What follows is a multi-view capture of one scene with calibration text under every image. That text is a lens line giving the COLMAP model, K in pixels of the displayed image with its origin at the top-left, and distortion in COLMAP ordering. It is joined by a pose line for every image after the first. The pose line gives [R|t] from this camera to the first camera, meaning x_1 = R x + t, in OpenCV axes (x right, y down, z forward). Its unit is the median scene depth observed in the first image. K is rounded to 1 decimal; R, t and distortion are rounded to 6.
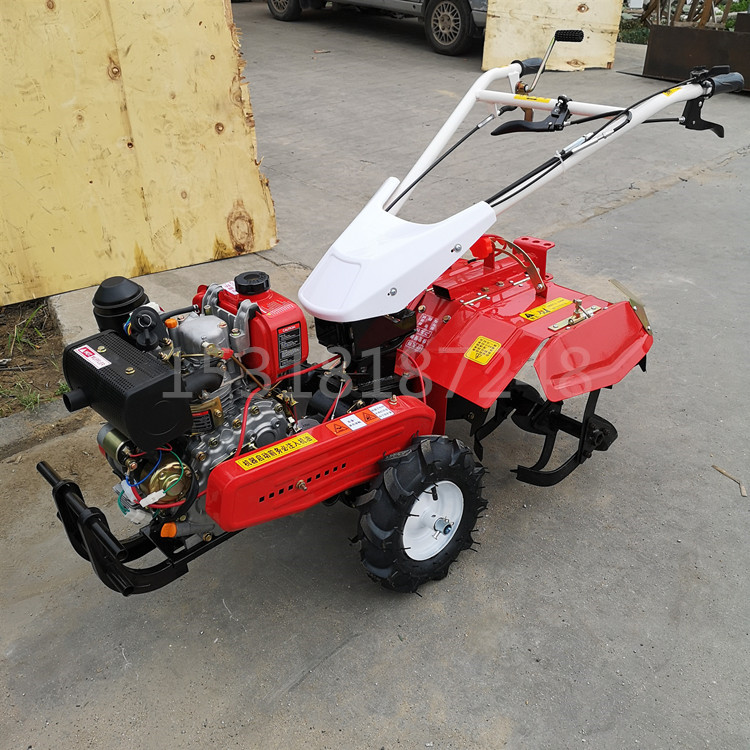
lens RADIAL K [[770.9, 0, 375.7], [0, 770.9, 371.6], [0, 0, 1]] dist [0.074574, -0.089985]
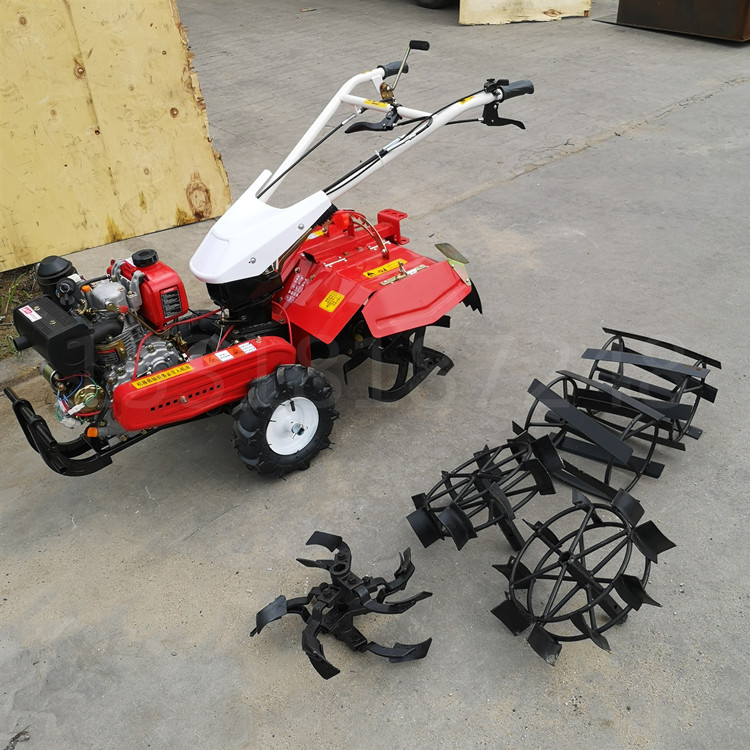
lens RADIAL K [[801.9, 0, 381.2], [0, 801.9, 371.2], [0, 0, 1]] dist [0.019146, -0.041101]
pose [[0.998764, -0.023494, -0.043799, 0.162200], [0.026225, 0.997679, 0.062847, 0.005113], [0.042221, -0.063918, 0.997062, -0.222346]]
